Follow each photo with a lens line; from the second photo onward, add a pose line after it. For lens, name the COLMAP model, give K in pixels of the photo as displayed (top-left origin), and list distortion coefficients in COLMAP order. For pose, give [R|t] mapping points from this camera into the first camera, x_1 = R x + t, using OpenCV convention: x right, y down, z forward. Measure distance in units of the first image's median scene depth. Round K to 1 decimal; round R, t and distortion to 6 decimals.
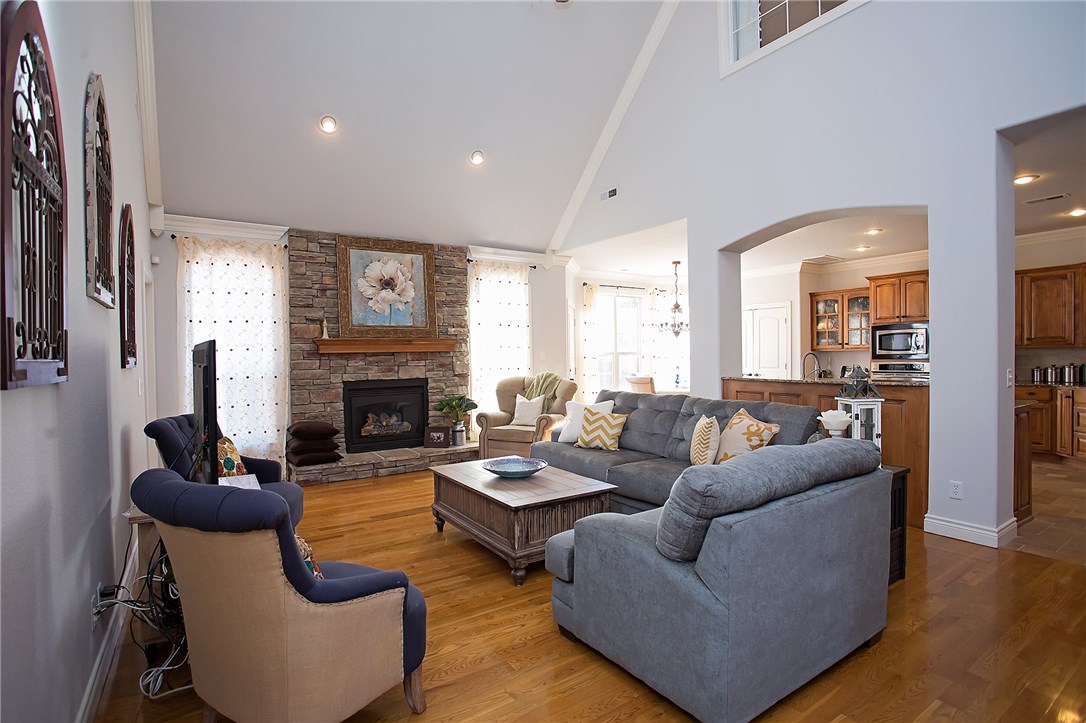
lens RADIAL K [[527.9, 0, 537.8], [0, 527.9, 365.0], [0, 0, 1]] dist [-0.042343, 0.012921]
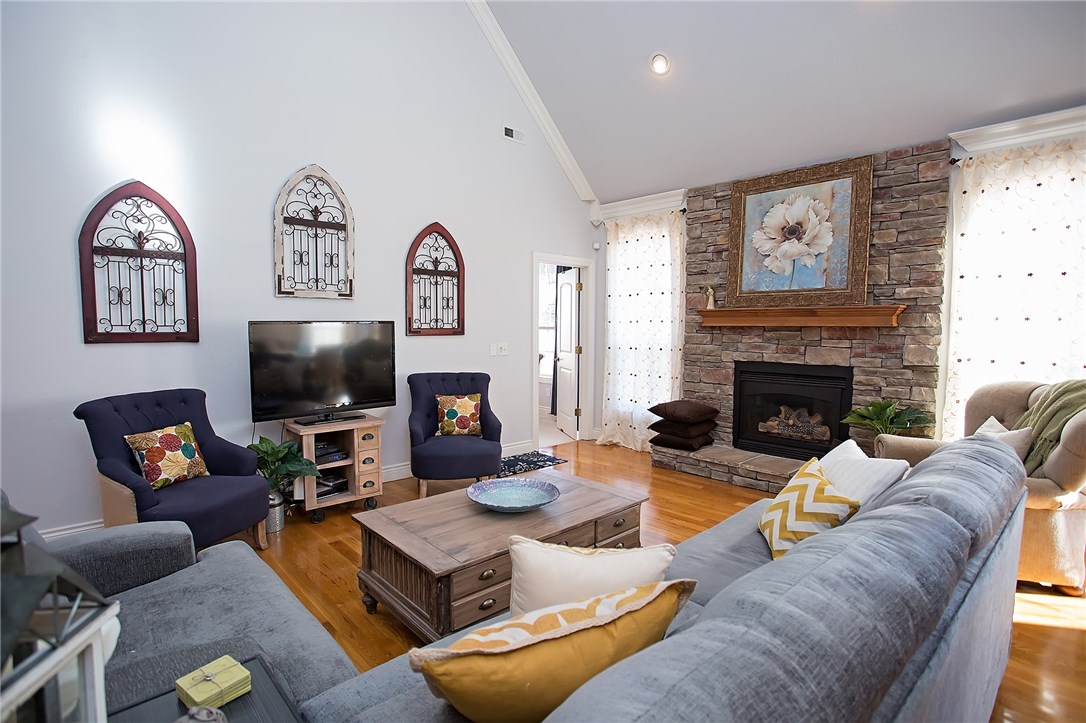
lens RADIAL K [[527.9, 0, 532.9], [0, 527.9, 362.9], [0, 0, 1]] dist [-0.042343, 0.012921]
pose [[0.171928, 0.086027, -0.981346, 0.355093], [-0.025985, 0.996229, 0.082779, -0.023281], [0.984767, 0.011268, 0.173515, 0.499558]]
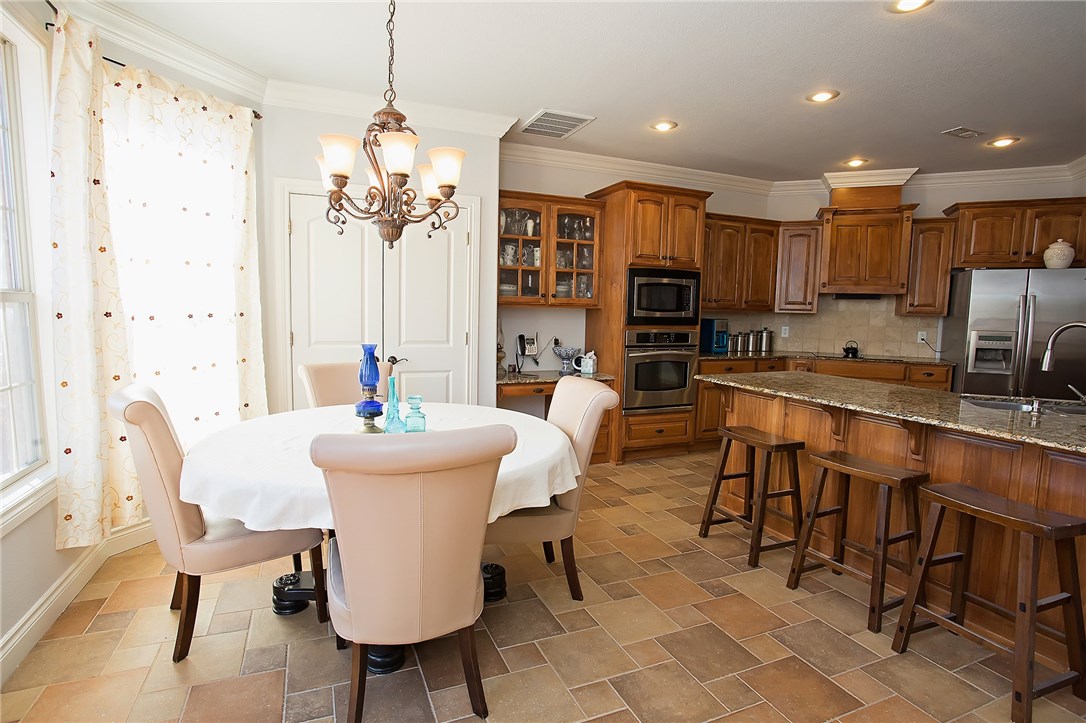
lens RADIAL K [[527.9, 0, 533.6], [0, 527.9, 355.6], [0, 0, 1]] dist [-0.042343, 0.012921]
pose [[0.185999, -0.071356, 0.979955, 0.051180], [-0.007350, 0.997231, 0.074009, -0.028652], [-0.982522, -0.020968, 0.184960, 1.435985]]
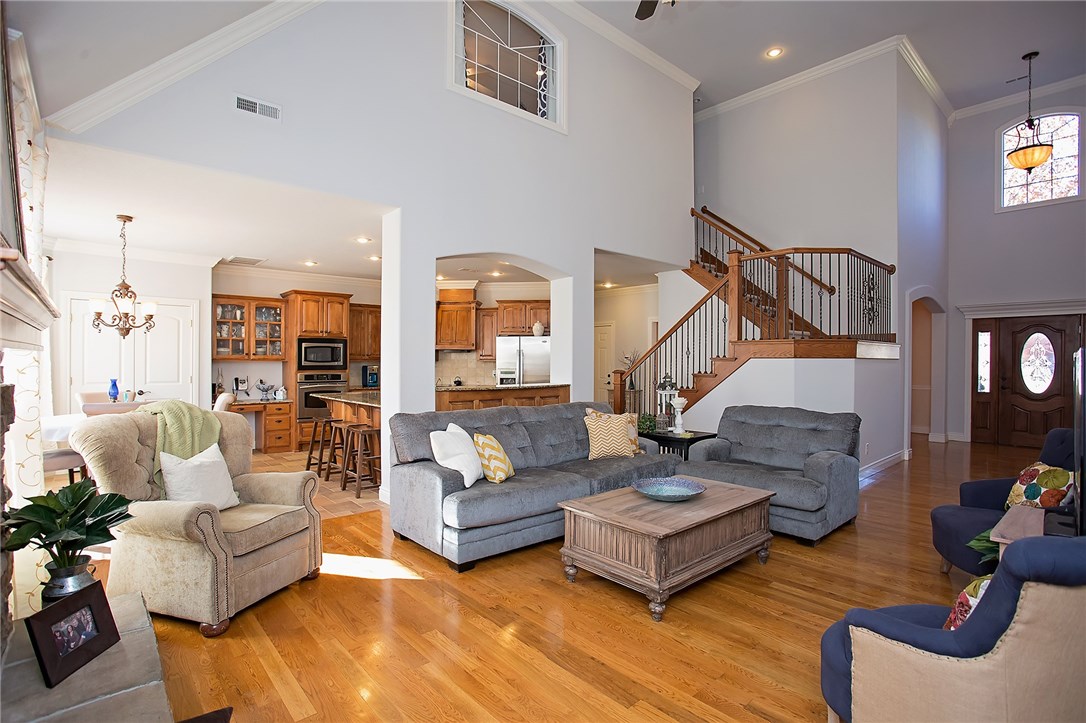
lens RADIAL K [[527.9, 0, 540.3], [0, 527.9, 360.4], [0, 0, 1]] dist [-0.042343, 0.012921]
pose [[-0.136230, 0.010898, 0.990617, -0.662773], [0.014064, 0.999860, -0.009065, -0.020598], [-0.990577, 0.012697, -0.136364, 0.958402]]
